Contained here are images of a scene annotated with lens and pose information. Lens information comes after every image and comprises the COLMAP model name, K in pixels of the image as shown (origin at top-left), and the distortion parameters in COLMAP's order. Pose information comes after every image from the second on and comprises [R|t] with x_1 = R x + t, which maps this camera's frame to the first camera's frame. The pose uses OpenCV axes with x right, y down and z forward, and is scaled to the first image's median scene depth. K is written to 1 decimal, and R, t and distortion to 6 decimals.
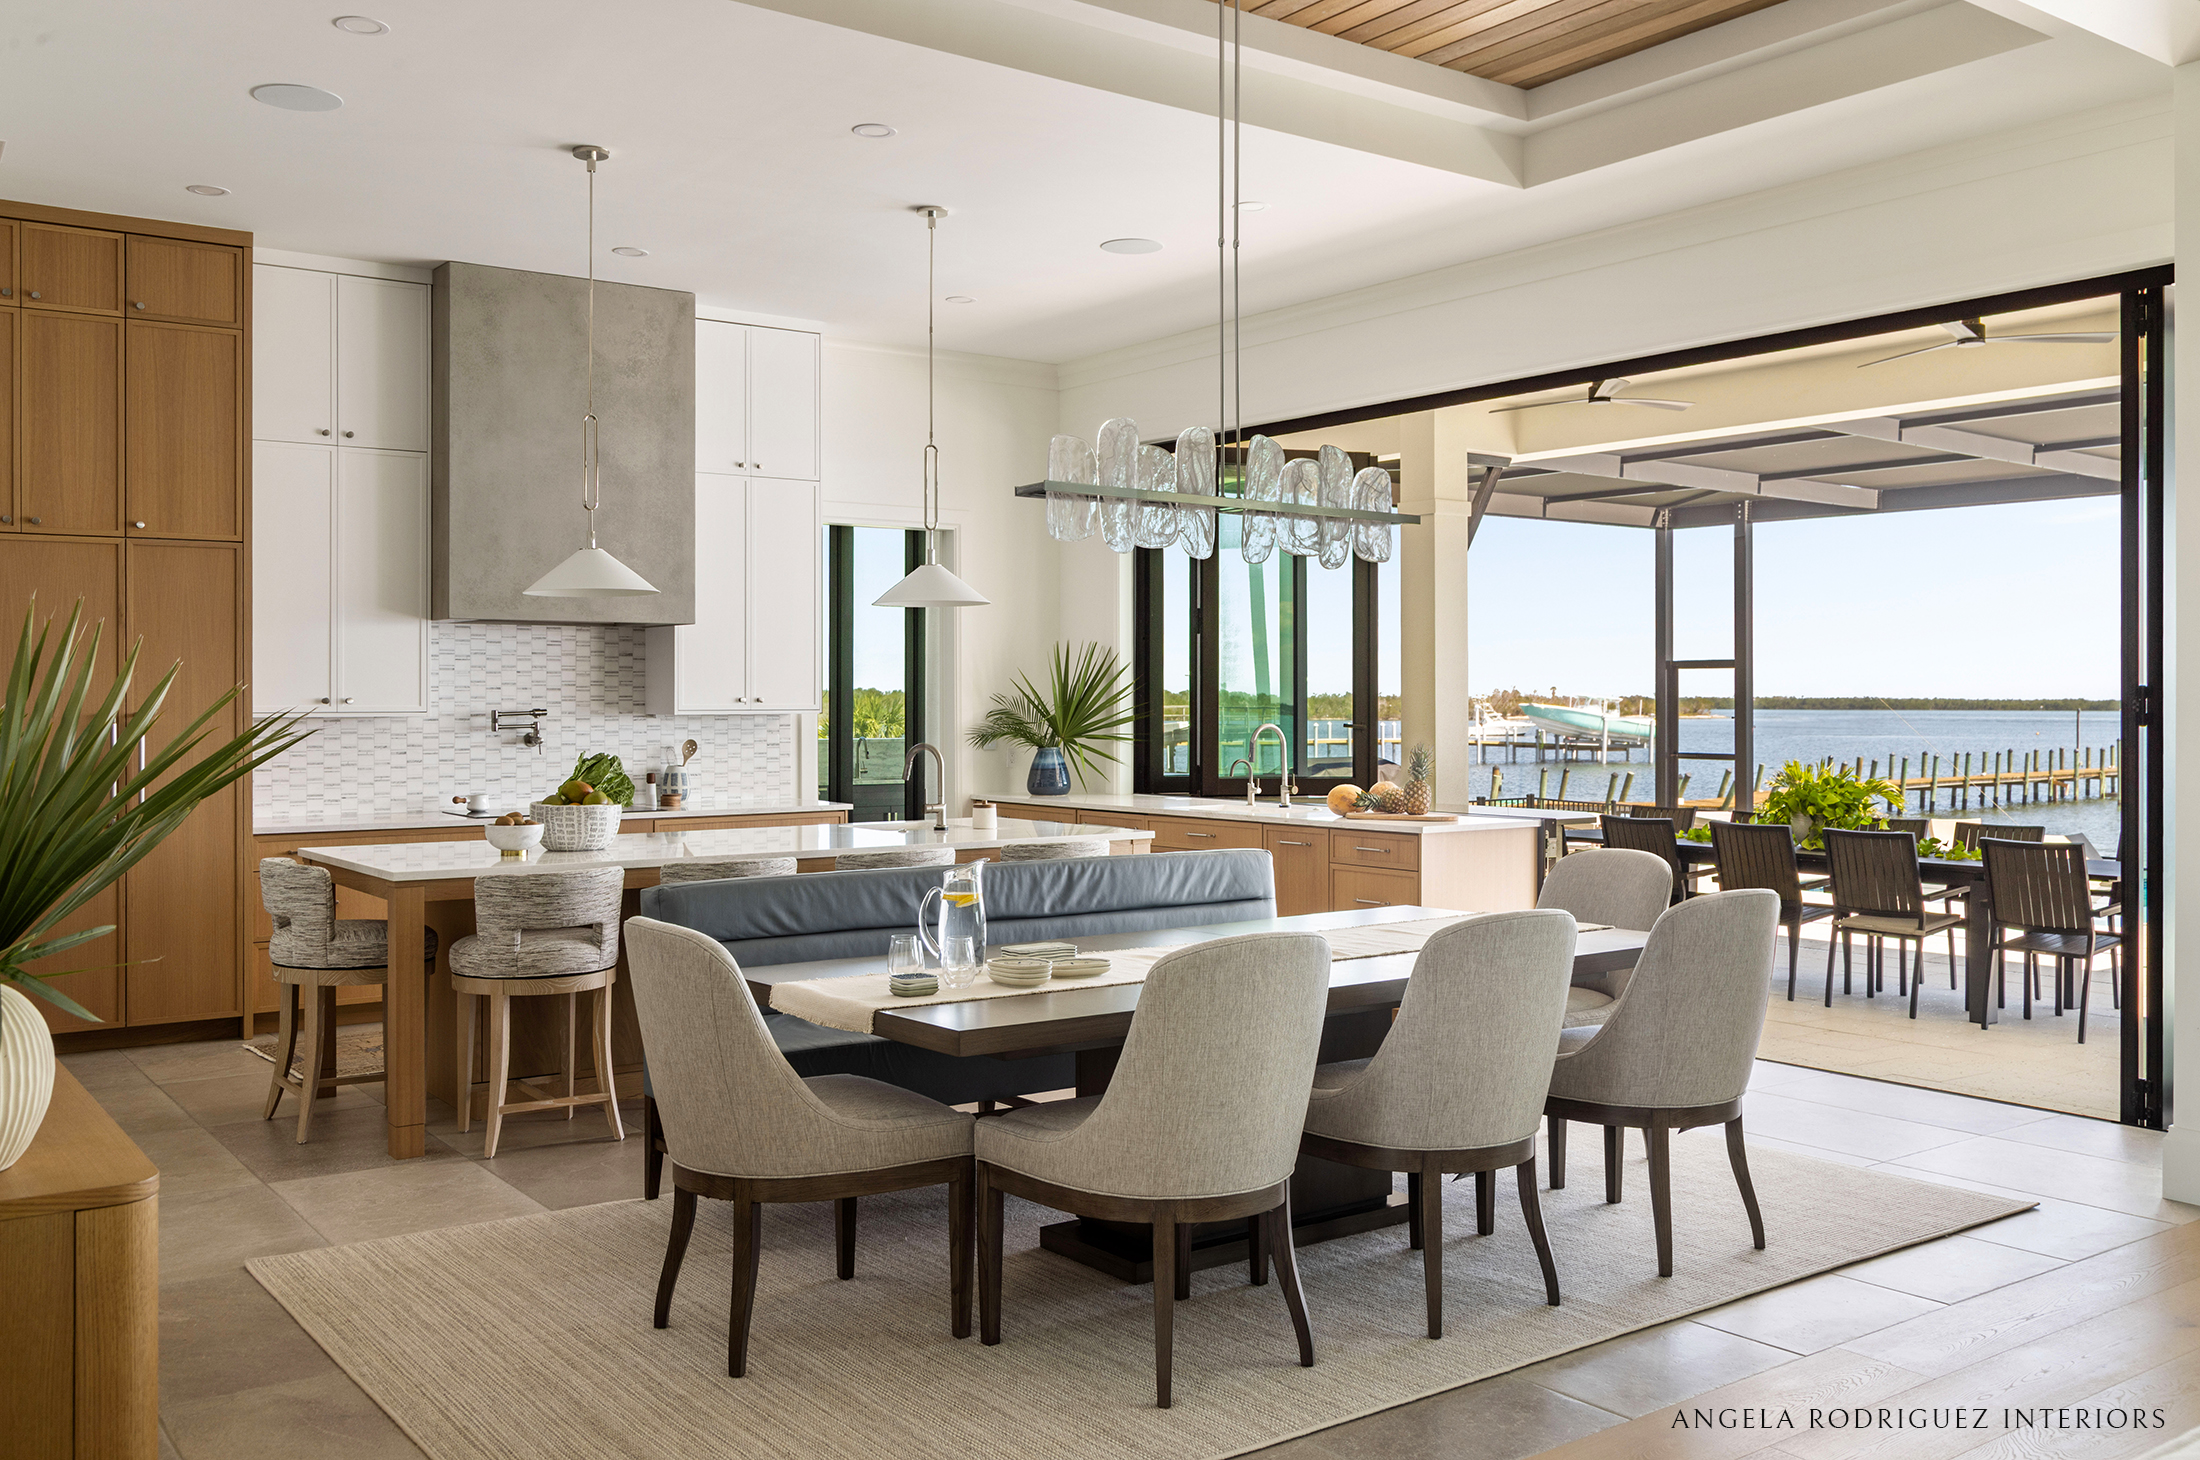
lens RADIAL K [[1940.9, 0, 1100.6], [0, 1940.9, 737.2], [0, 0, 1]] dist [0.014080, -0.004563]
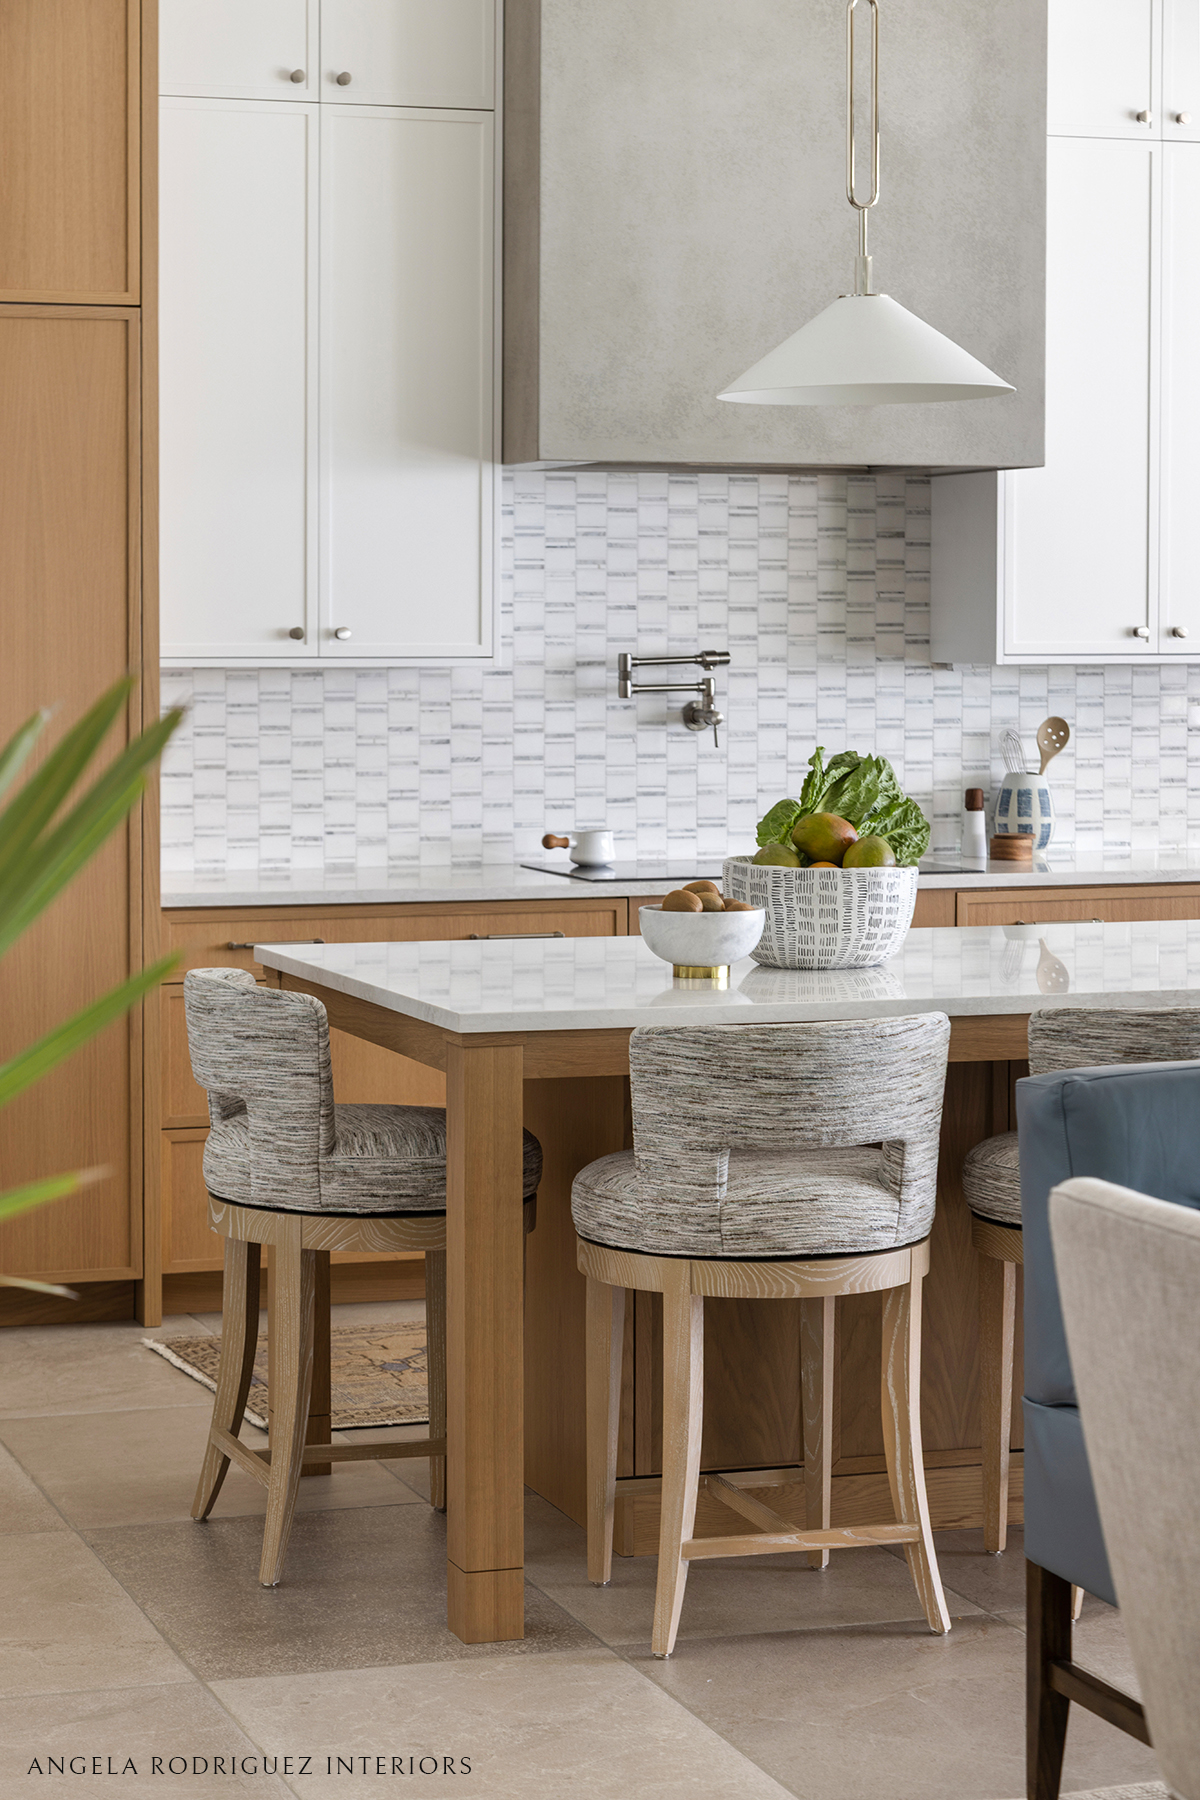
lens RADIAL K [[3717.9, 0, 598.8], [0, 3717.9, 897.3], [0, 0, 1]] dist [0.026803, 0.000000]
pose [[0.959821, 0.021145, -0.279815, -0.071528], [-0.006326, 0.998534, 0.053759, -0.003669], [0.280542, -0.049829, 0.958548, 0.141184]]
